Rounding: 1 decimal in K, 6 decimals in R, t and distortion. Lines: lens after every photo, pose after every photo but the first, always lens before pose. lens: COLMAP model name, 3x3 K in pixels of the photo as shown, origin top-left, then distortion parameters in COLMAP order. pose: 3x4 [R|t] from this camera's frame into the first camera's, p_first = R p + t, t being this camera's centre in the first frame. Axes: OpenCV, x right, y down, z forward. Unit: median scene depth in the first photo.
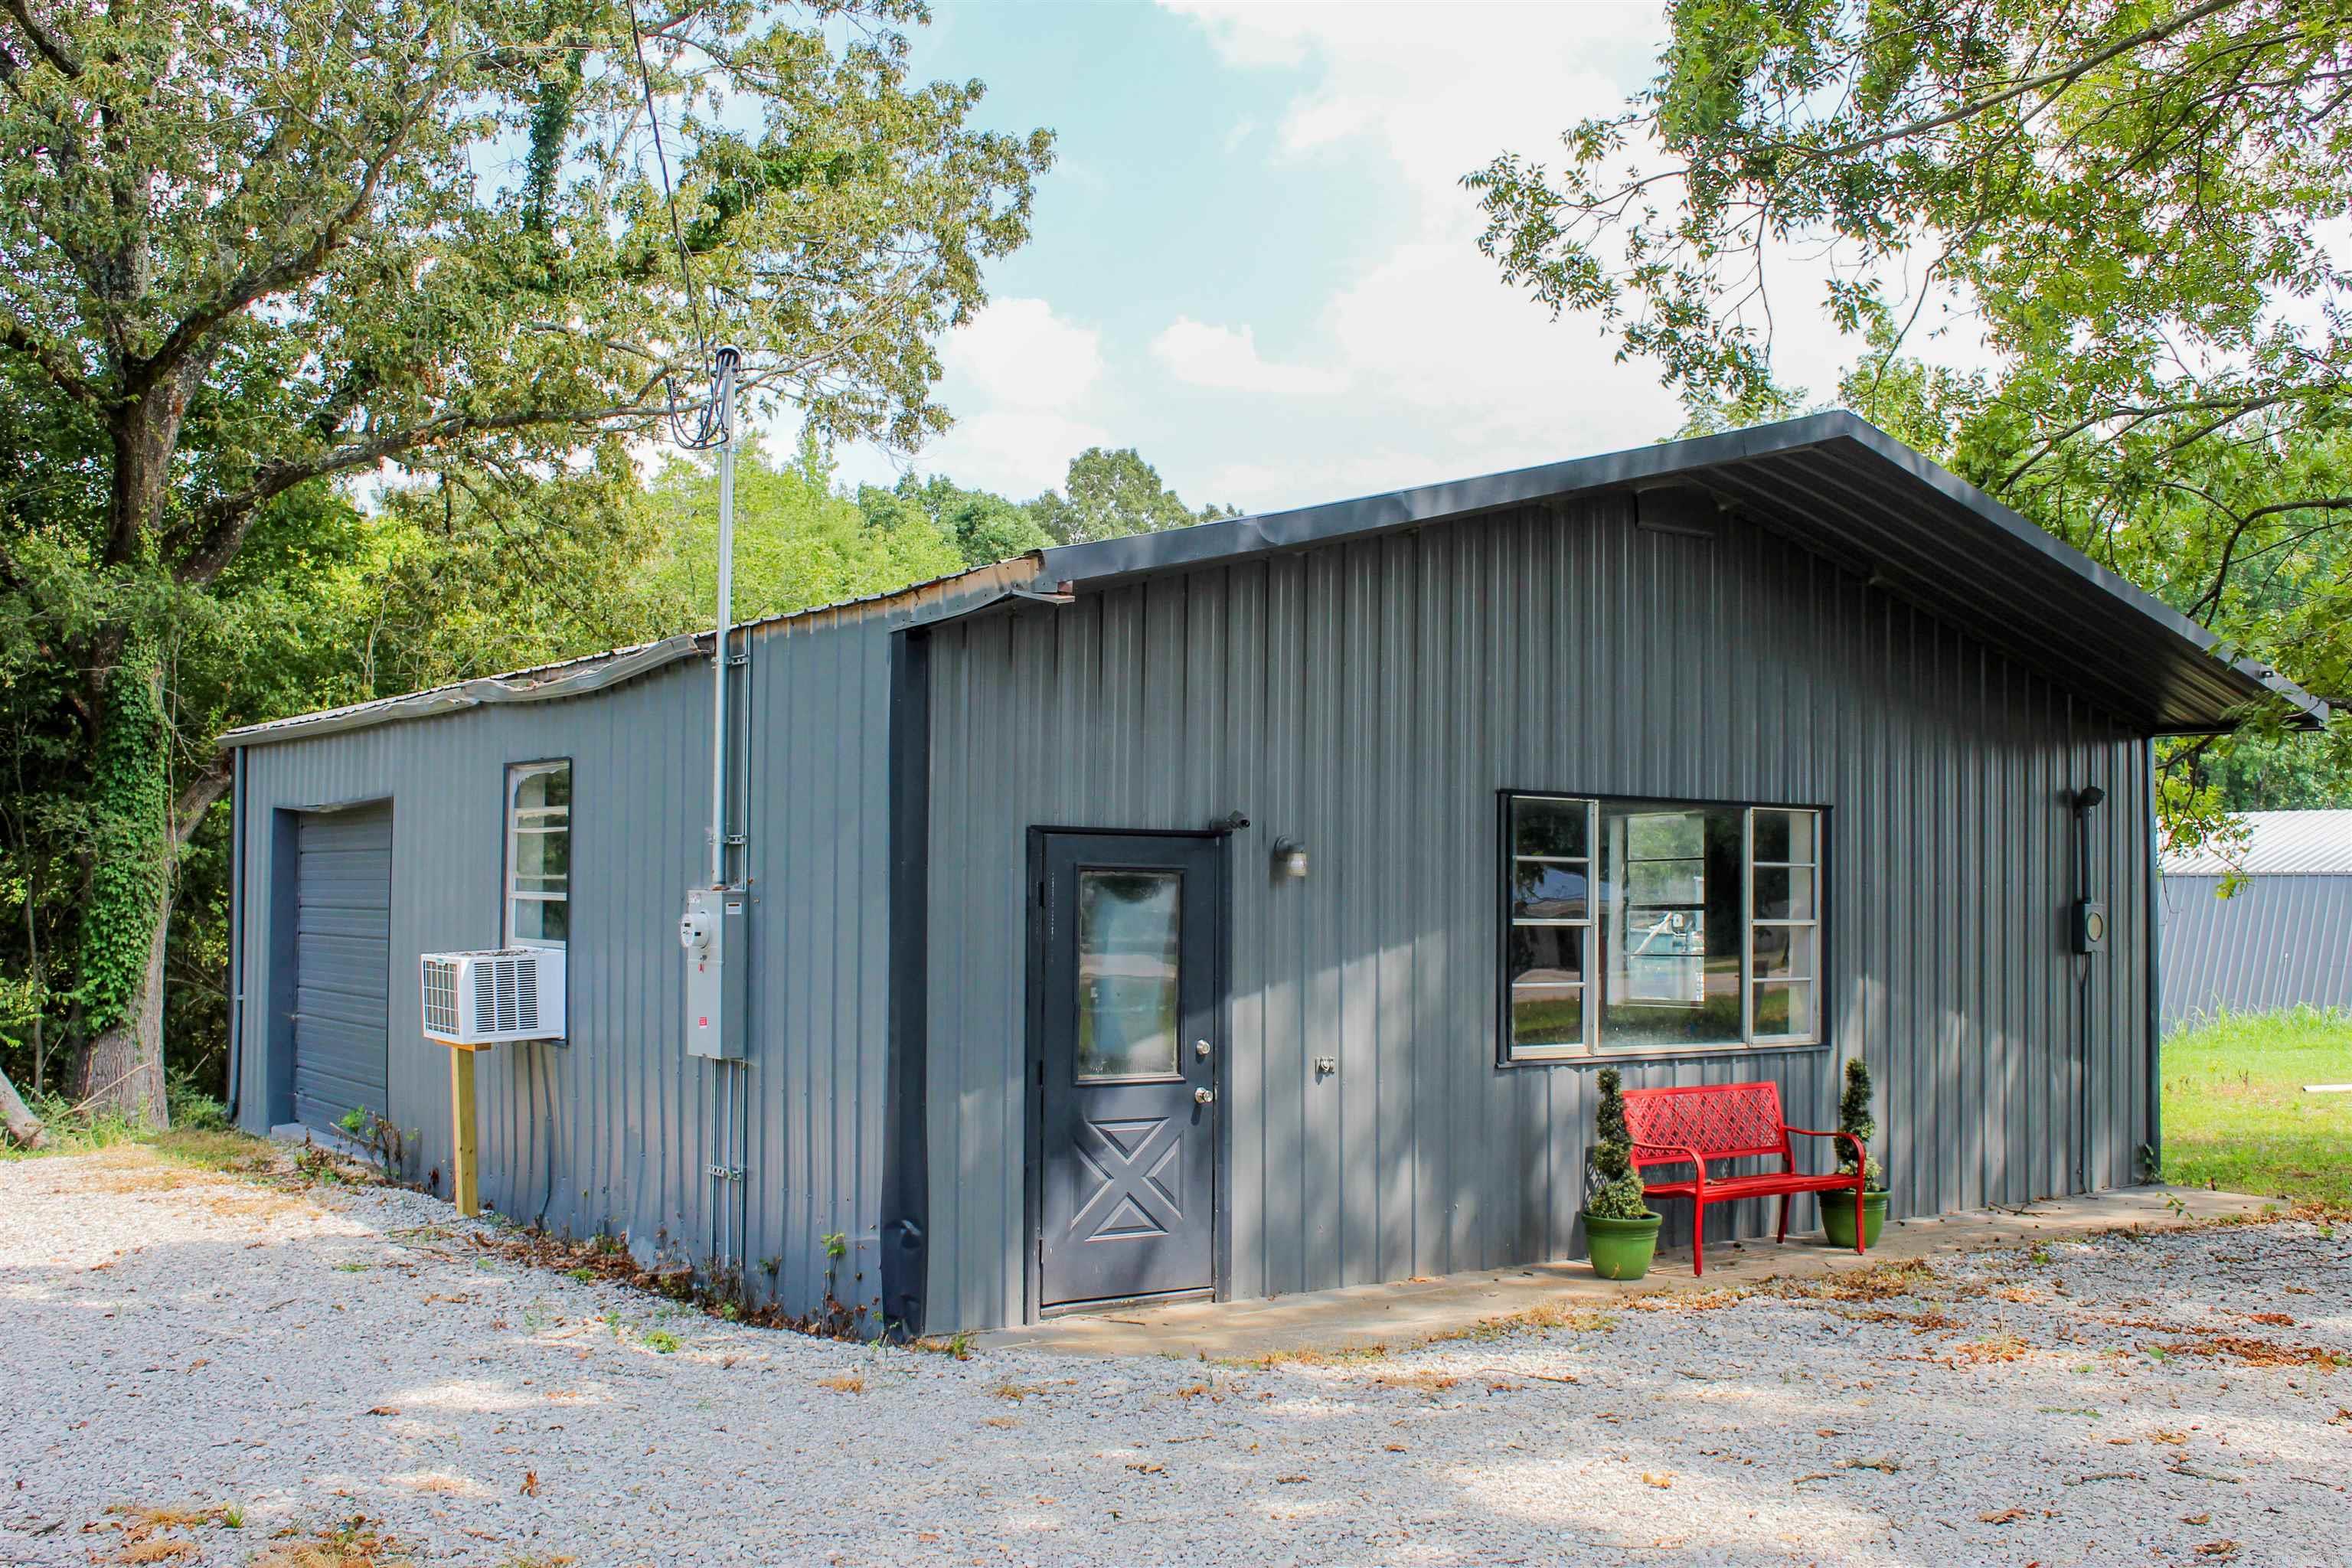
lens RADIAL K [[2395.5, 0, 1176.0], [0, 2395.5, 784.0], [0, 0, 1]] dist [-0.141734, 0.179928]
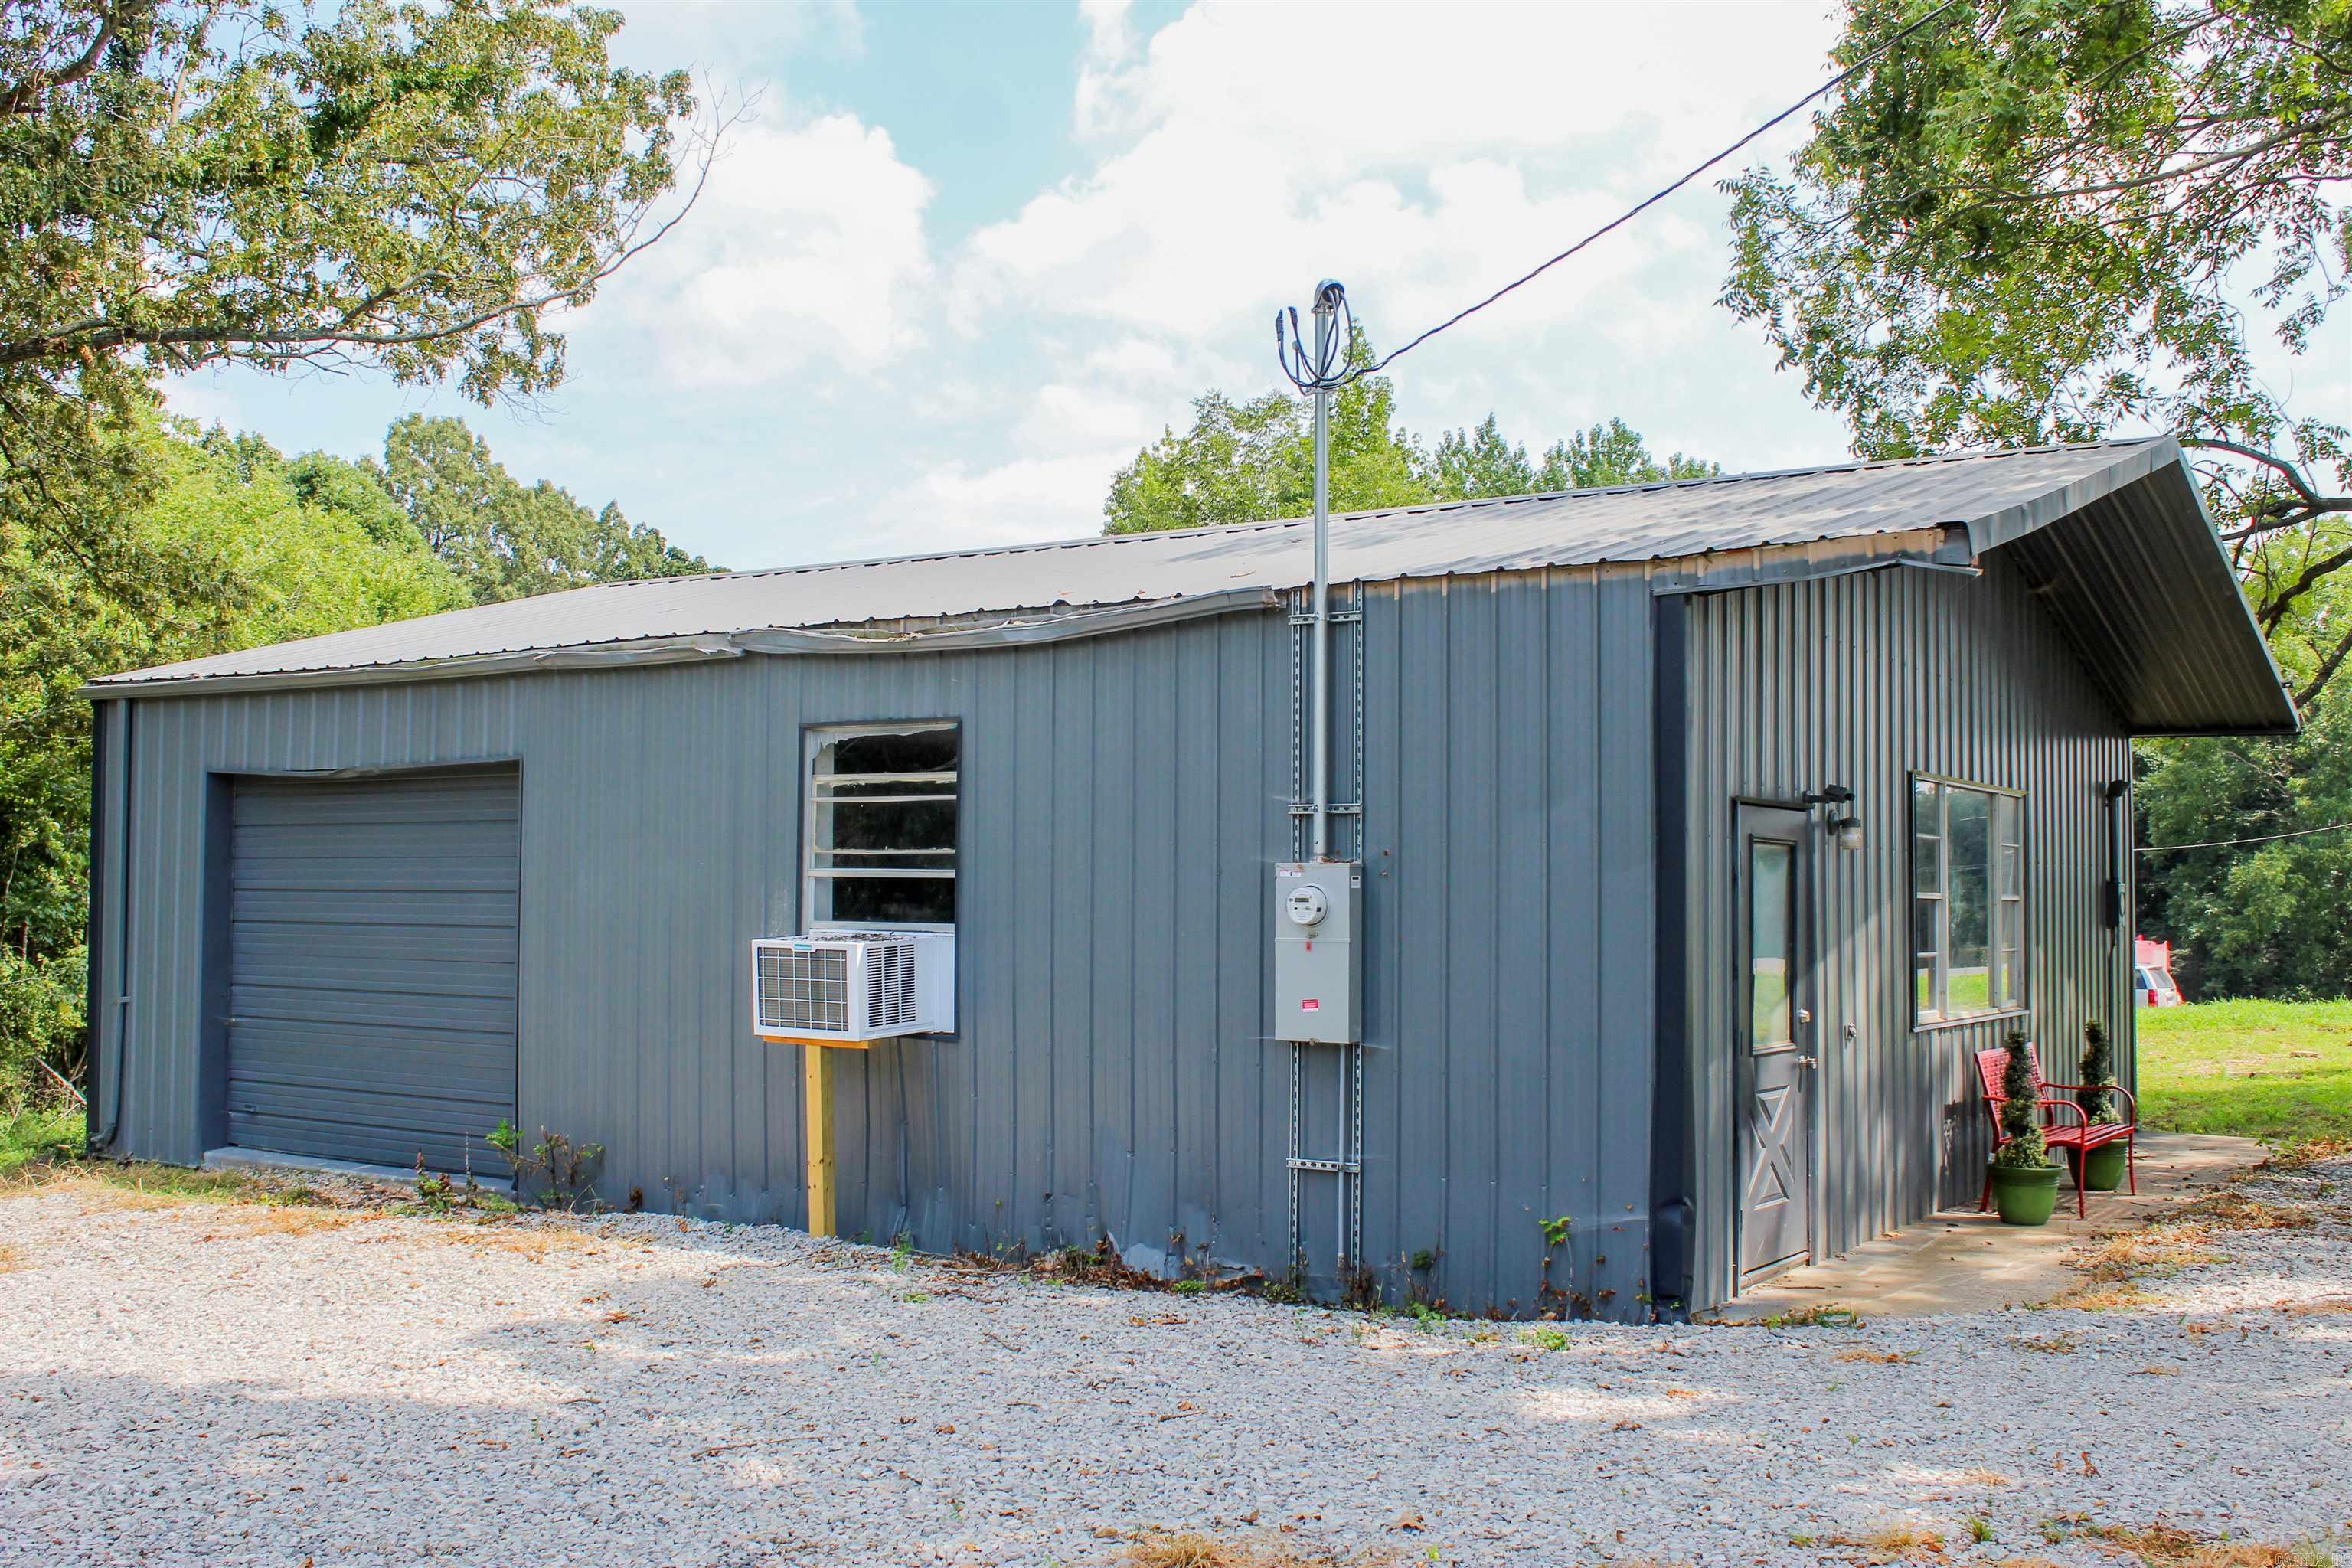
lens RADIAL K [[2395.5, 0, 1176.0], [0, 2395.5, 784.0], [0, 0, 1]] dist [-0.141734, 0.179928]
pose [[0.931496, 0.014611, 0.363458, -0.506284], [-0.015139, 0.999884, -0.001394, 0.013724], [-0.363437, -0.004204, 0.931609, 0.128783]]
